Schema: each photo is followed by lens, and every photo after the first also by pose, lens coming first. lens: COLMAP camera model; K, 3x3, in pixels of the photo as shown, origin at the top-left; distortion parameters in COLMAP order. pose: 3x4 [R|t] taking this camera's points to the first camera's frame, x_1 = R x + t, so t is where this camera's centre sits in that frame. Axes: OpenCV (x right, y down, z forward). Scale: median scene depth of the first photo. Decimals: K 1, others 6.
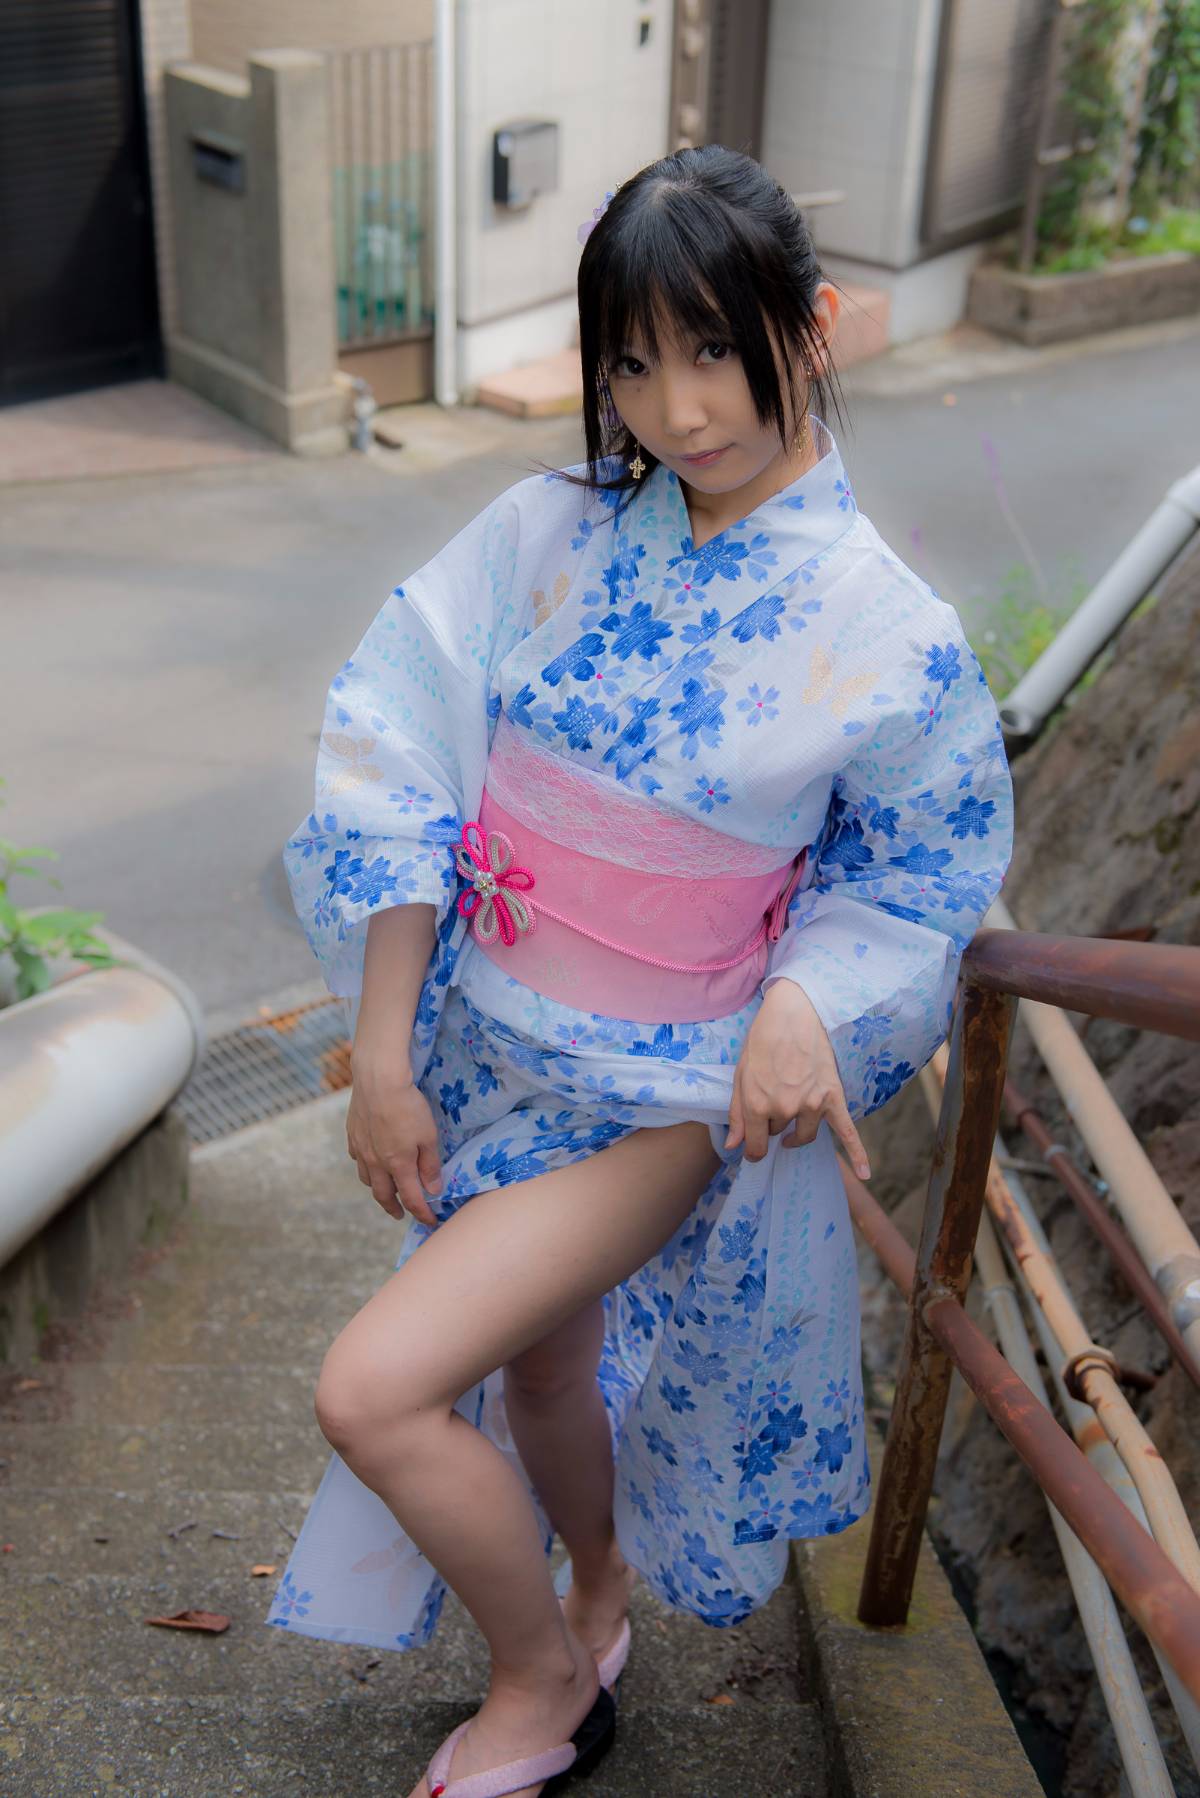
lens RADIAL K [[2286.7, 0, 600.0], [0, 2286.7, 899.0], [0, 0, 1]] dist [-0.004257, -0.022083]
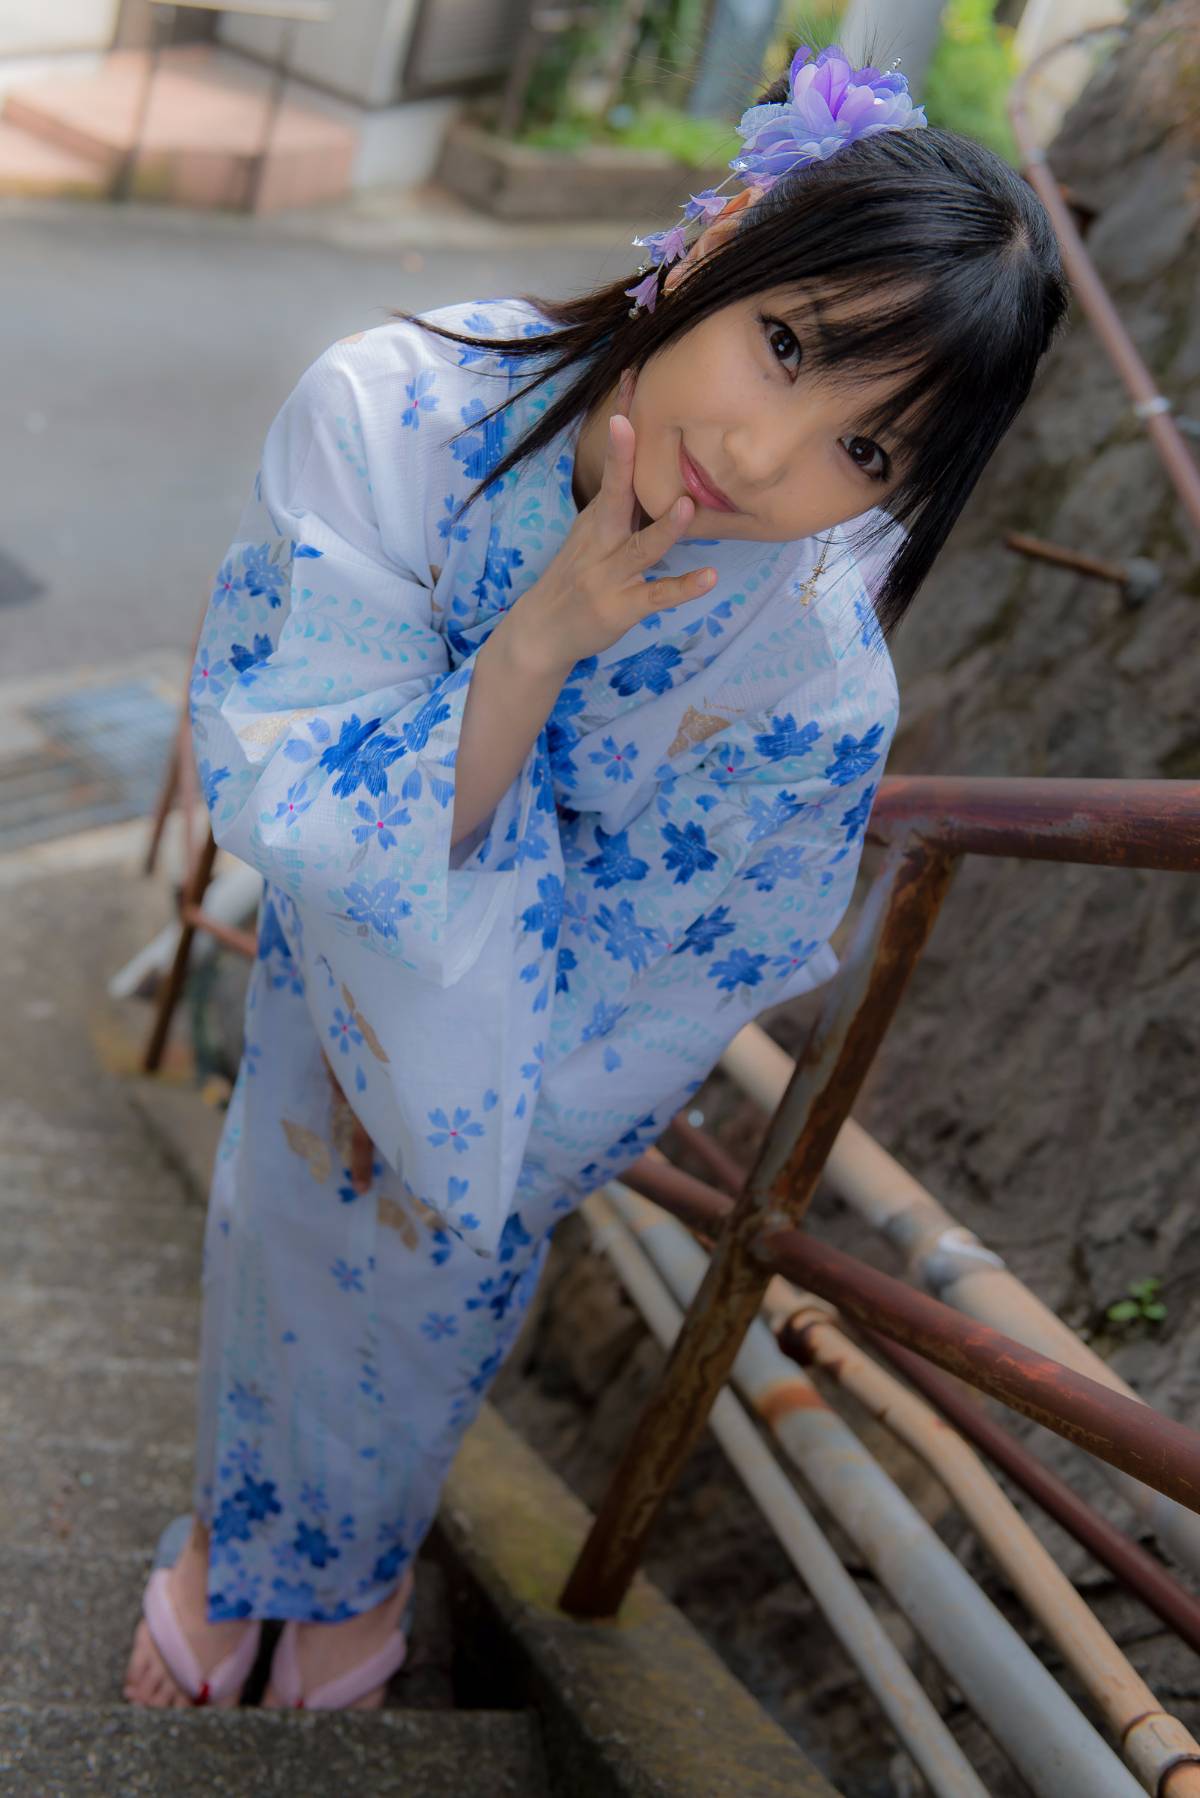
lens RADIAL K [[2454.5, 0, 600.0], [0, 2454.5, 899.0], [0, 0, 1]] dist [-0.011274, -0.014490]
pose [[0.949465, 0.111818, 0.293279, -0.172560], [-0.121096, 0.992548, 0.013609, 0.051927], [-0.289572, -0.048436, 0.955930, 0.178516]]
